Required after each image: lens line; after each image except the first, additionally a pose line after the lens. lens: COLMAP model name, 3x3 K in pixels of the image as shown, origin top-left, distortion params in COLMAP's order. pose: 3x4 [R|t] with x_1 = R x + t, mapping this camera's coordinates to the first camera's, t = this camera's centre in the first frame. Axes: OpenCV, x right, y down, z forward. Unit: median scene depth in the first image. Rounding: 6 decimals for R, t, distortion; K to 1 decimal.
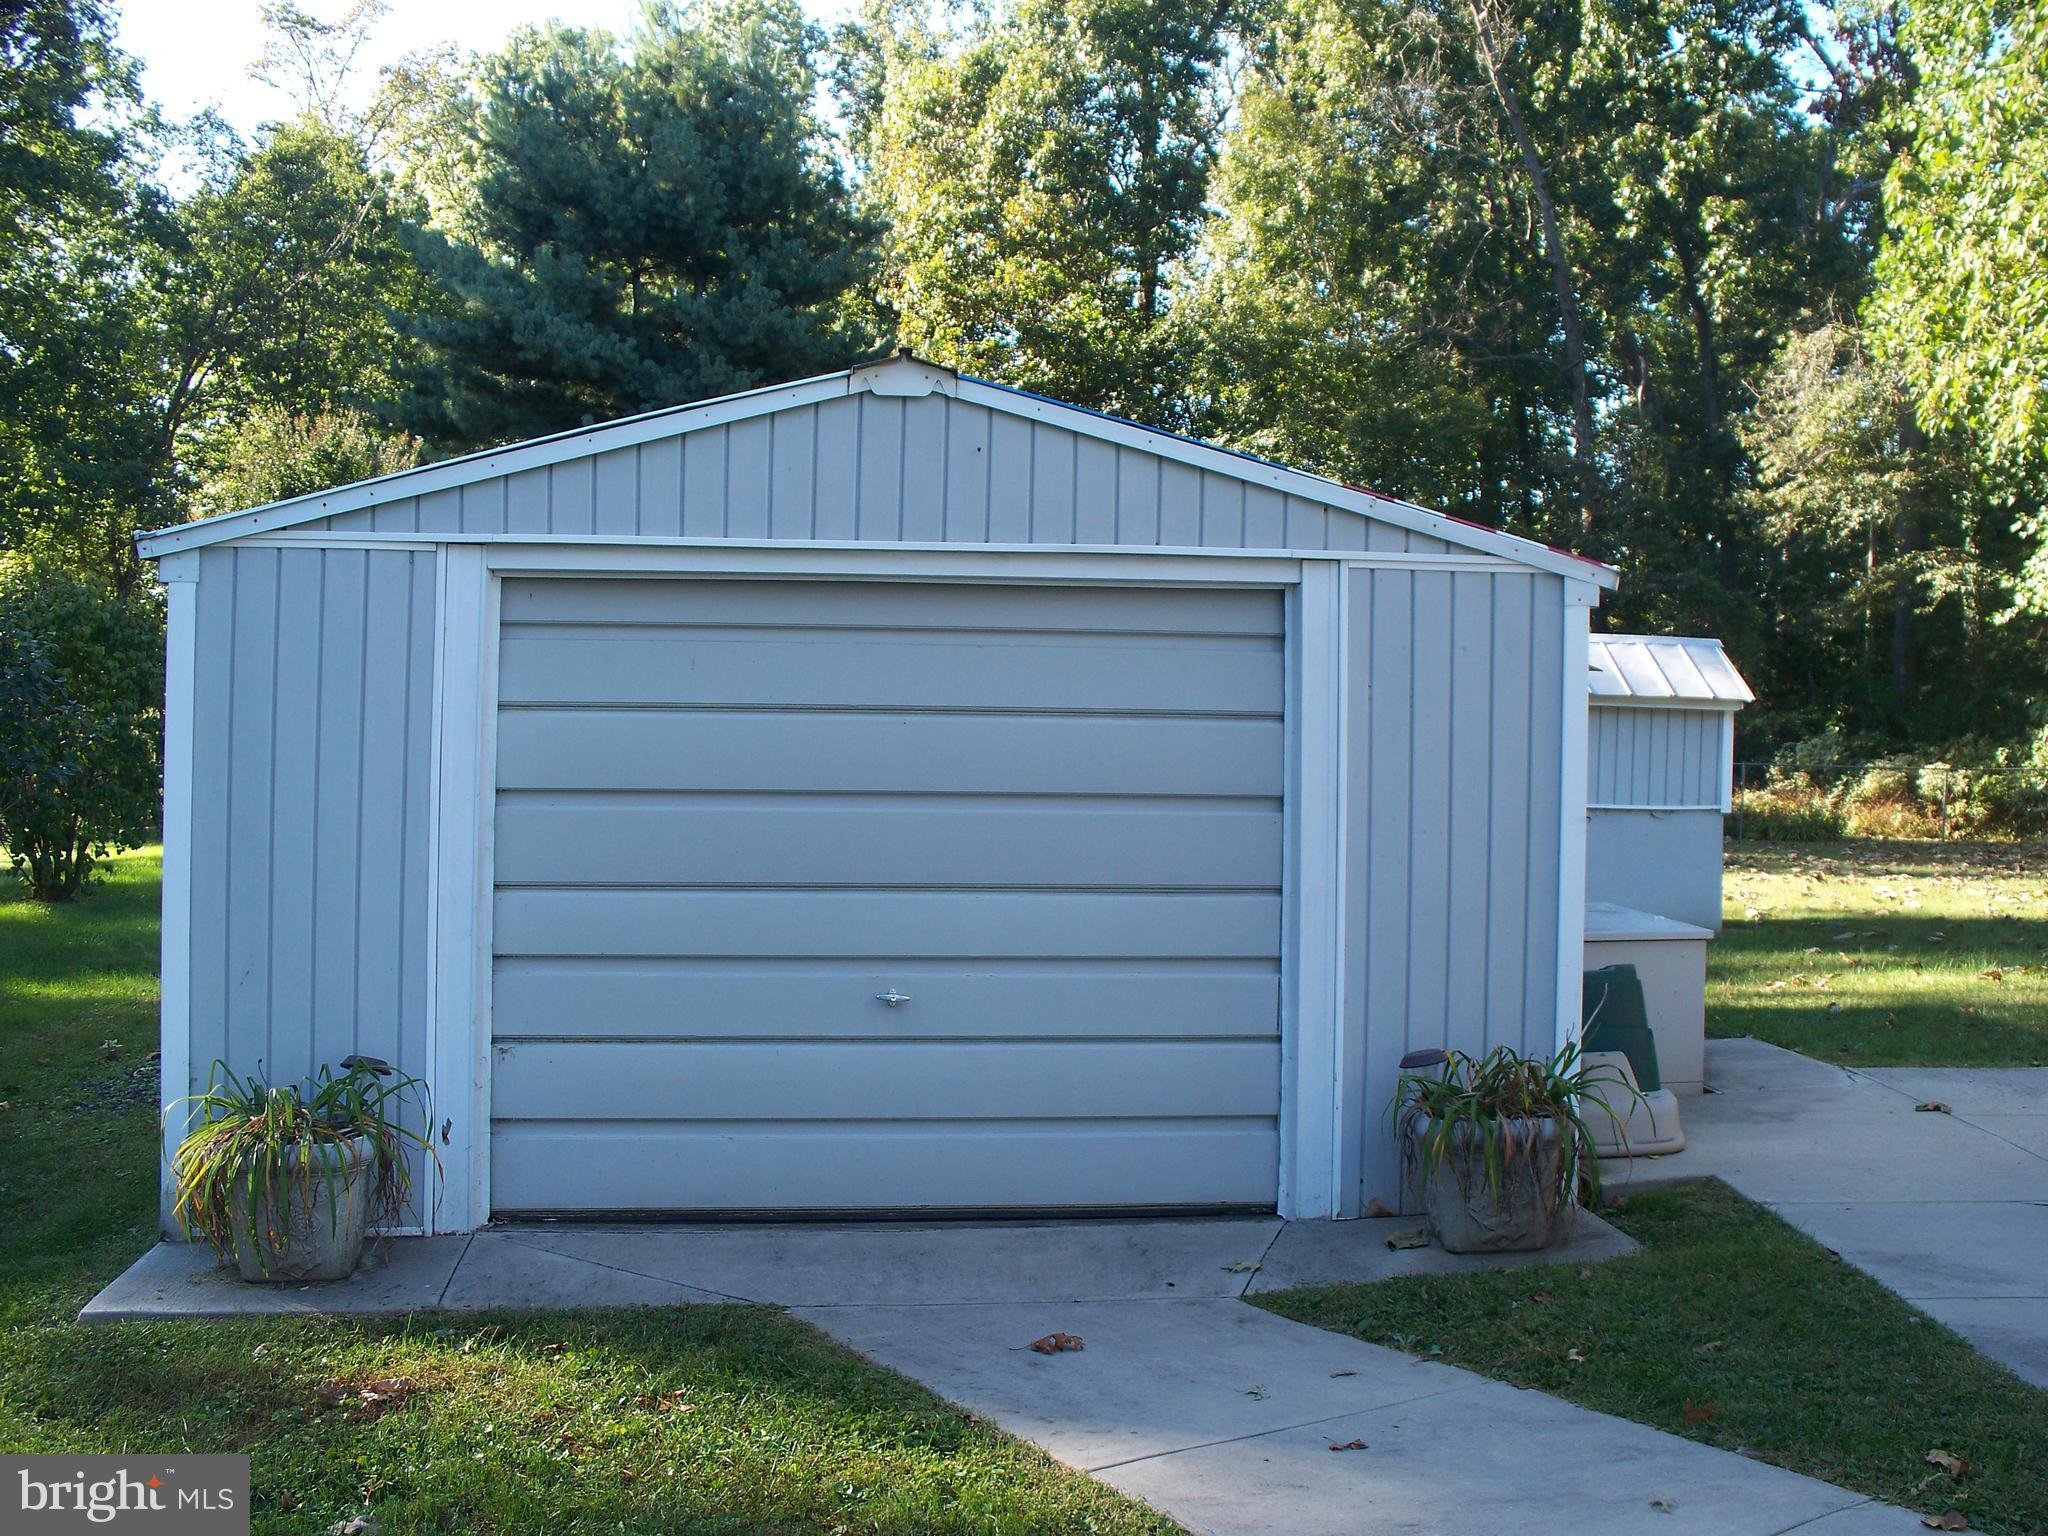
lens RADIAL K [[2158.6, 0, 1024.0], [0, 2158.6, 768.0], [0, 0, 1]] dist [-0.201112, 0.297314]
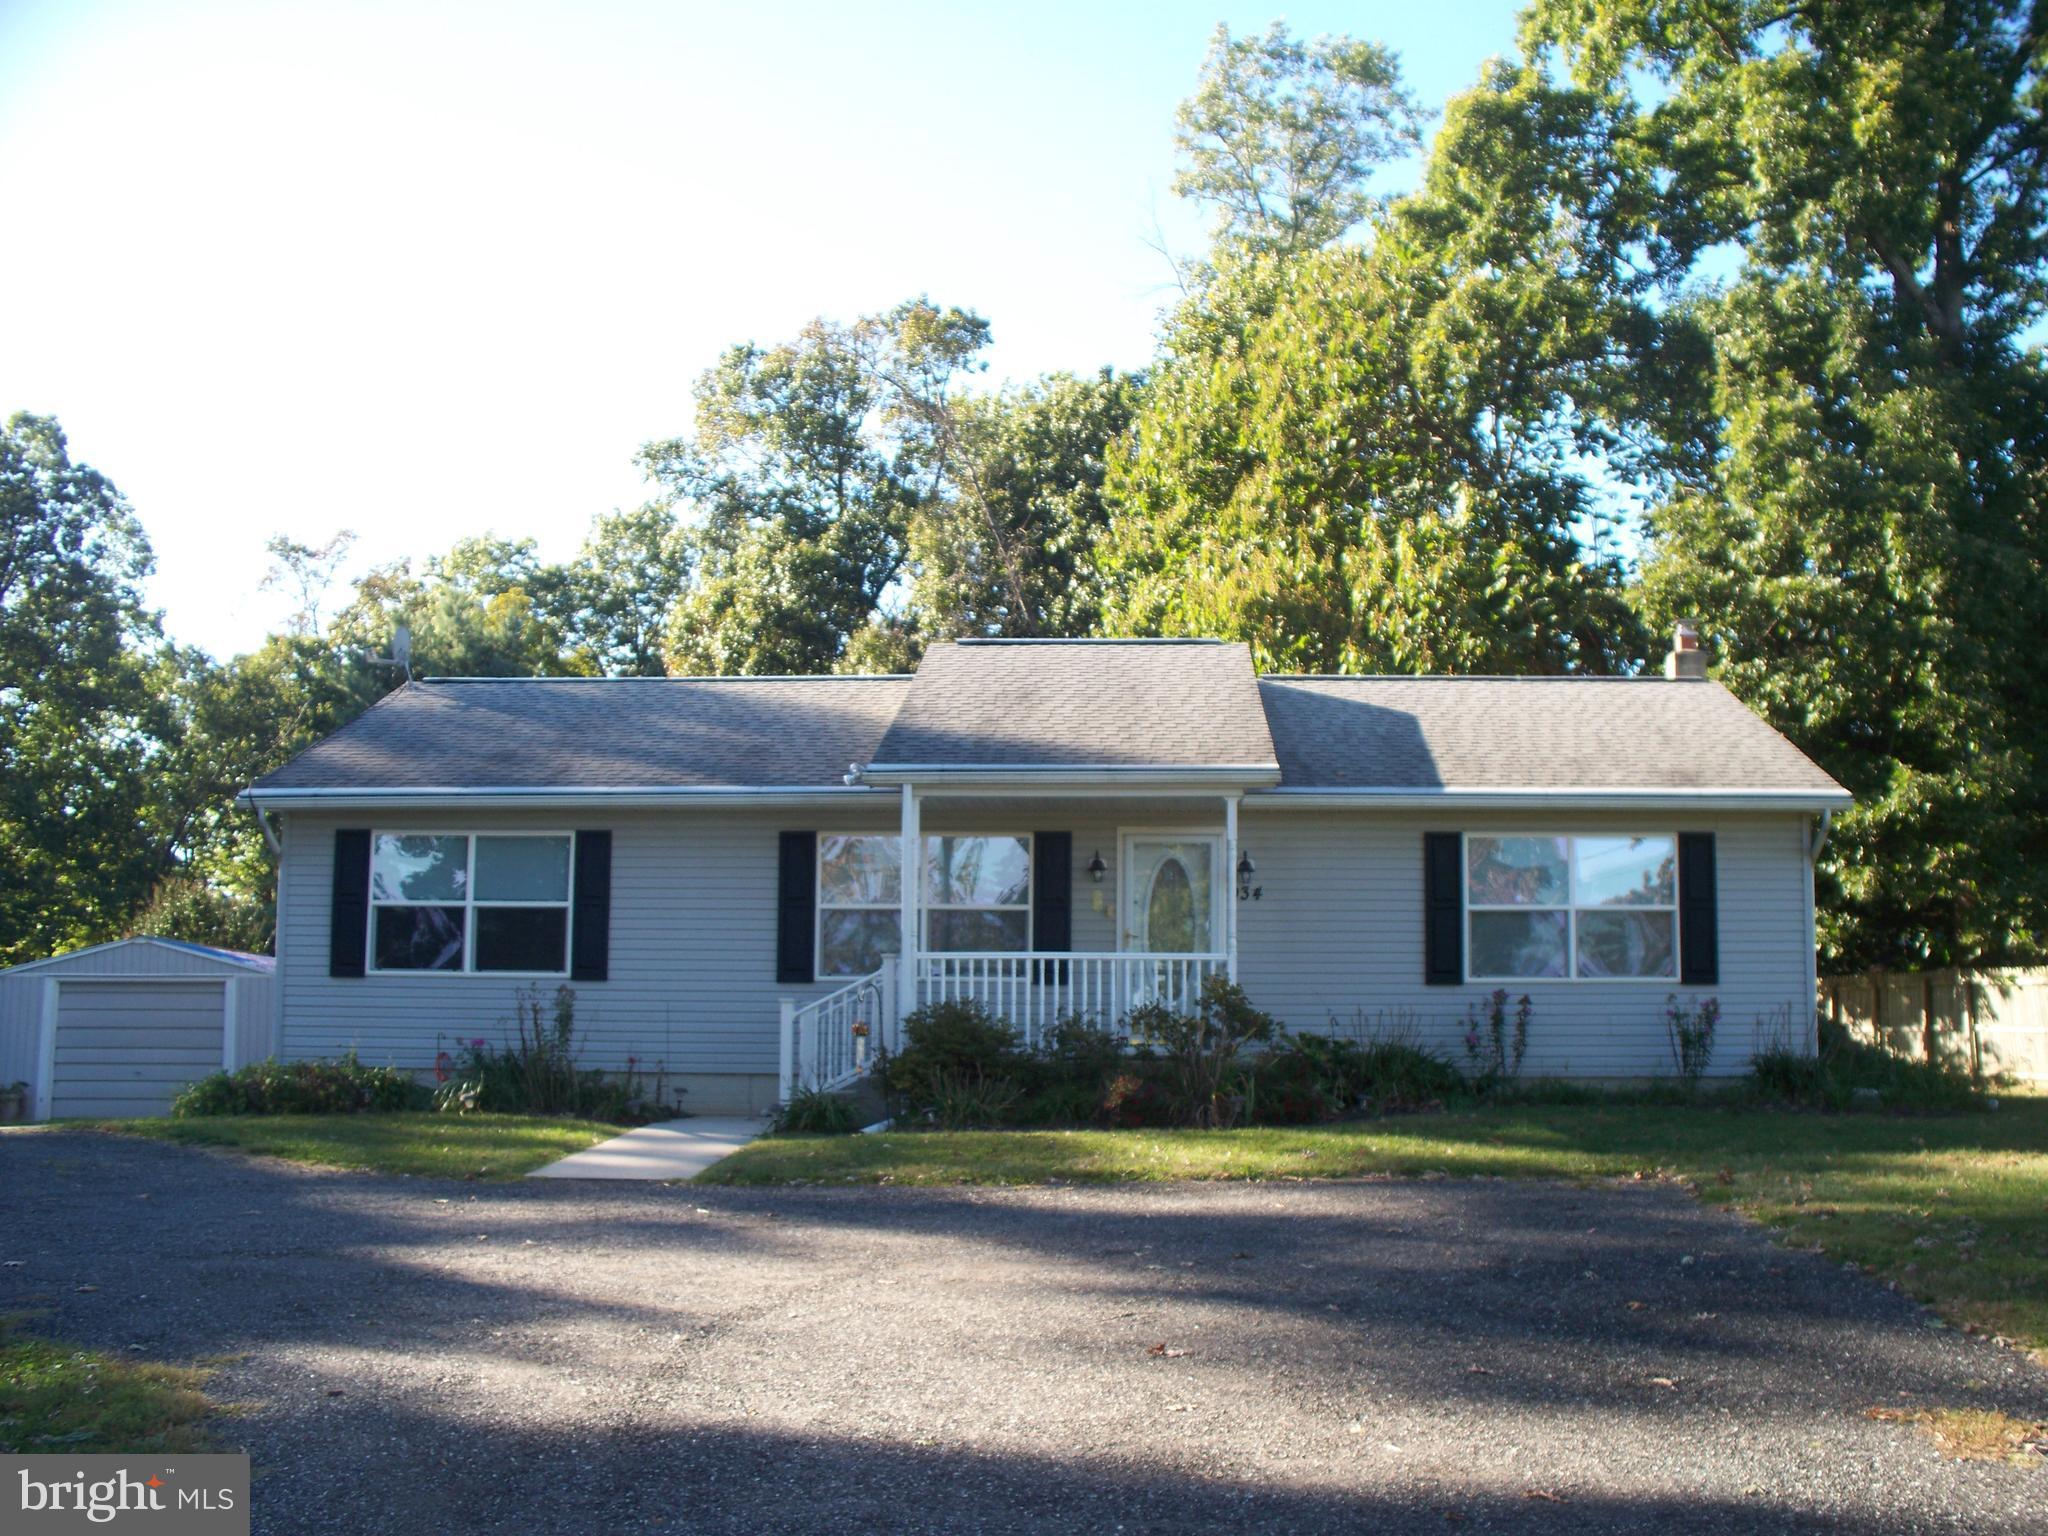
lens RADIAL K [[2158.6, 0, 1024.0], [0, 2158.6, 768.0], [0, 0, 1]] dist [-0.201112, 0.297314]
pose [[0.998559, -0.032843, -0.042447, 0.249804], [0.025396, 0.985898, -0.165411, 0.031589], [0.047281, 0.164095, 0.985311, -0.426998]]
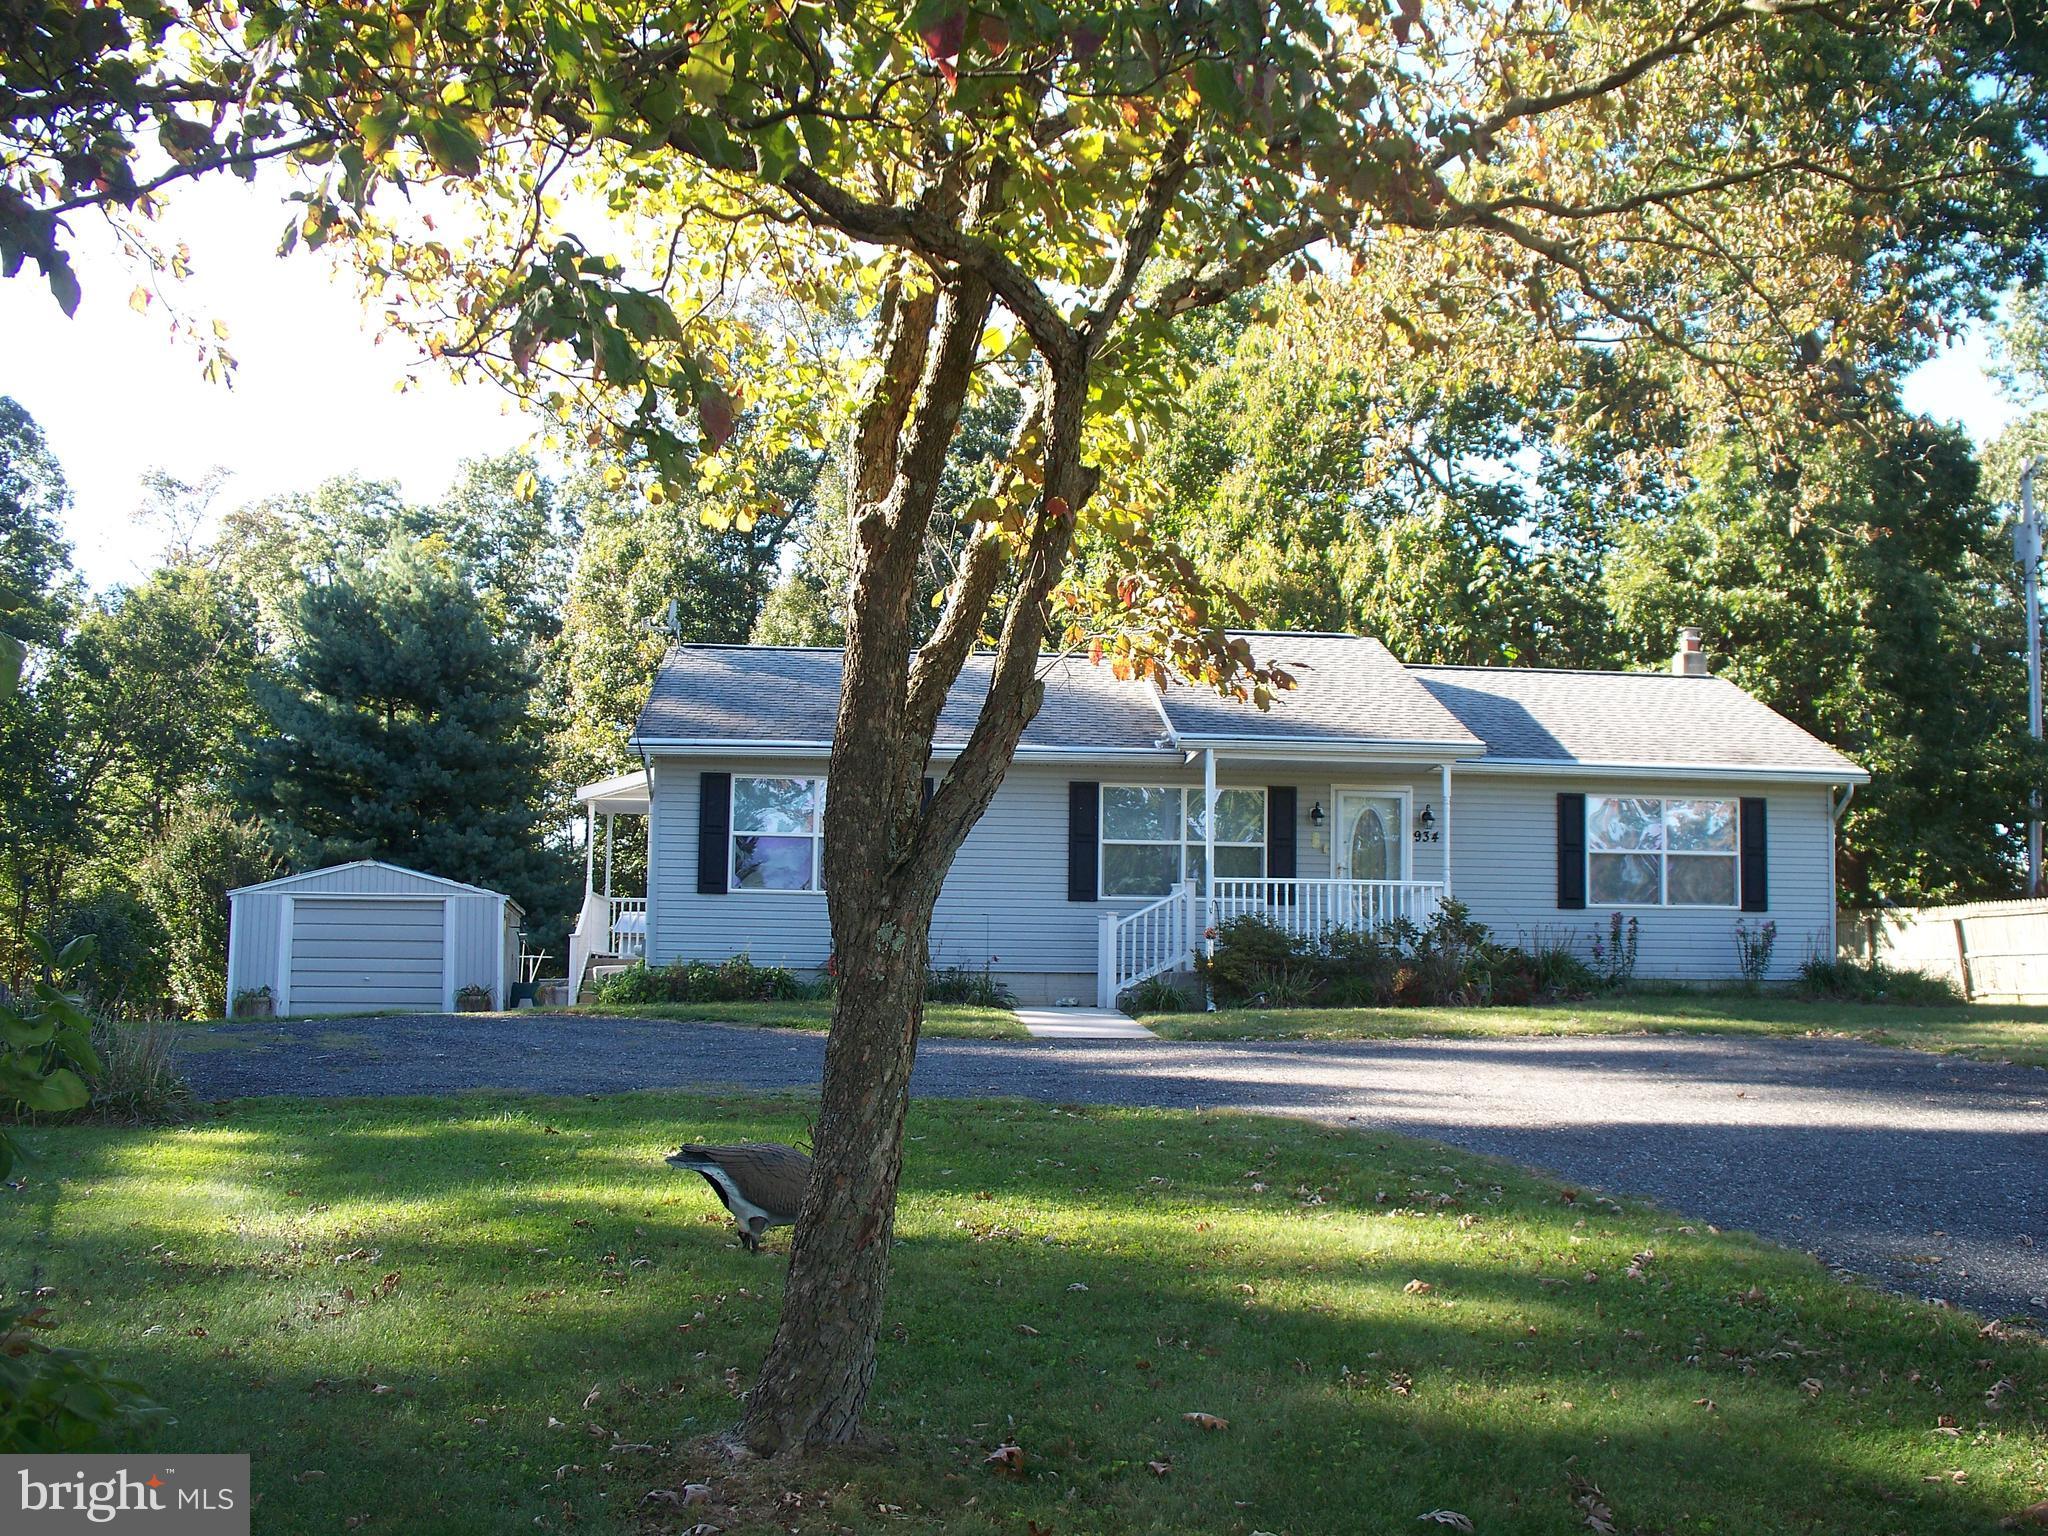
lens RADIAL K [[2158.6, 0, 1024.0], [0, 2158.6, 768.0], [0, 0, 1]] dist [-0.201112, 0.297314]
pose [[0.996633, -0.010747, 0.081279, 0.138925], [0.021807, 0.990409, -0.136434, 0.041388], [-0.079034, 0.137747, 0.987309, -0.531222]]
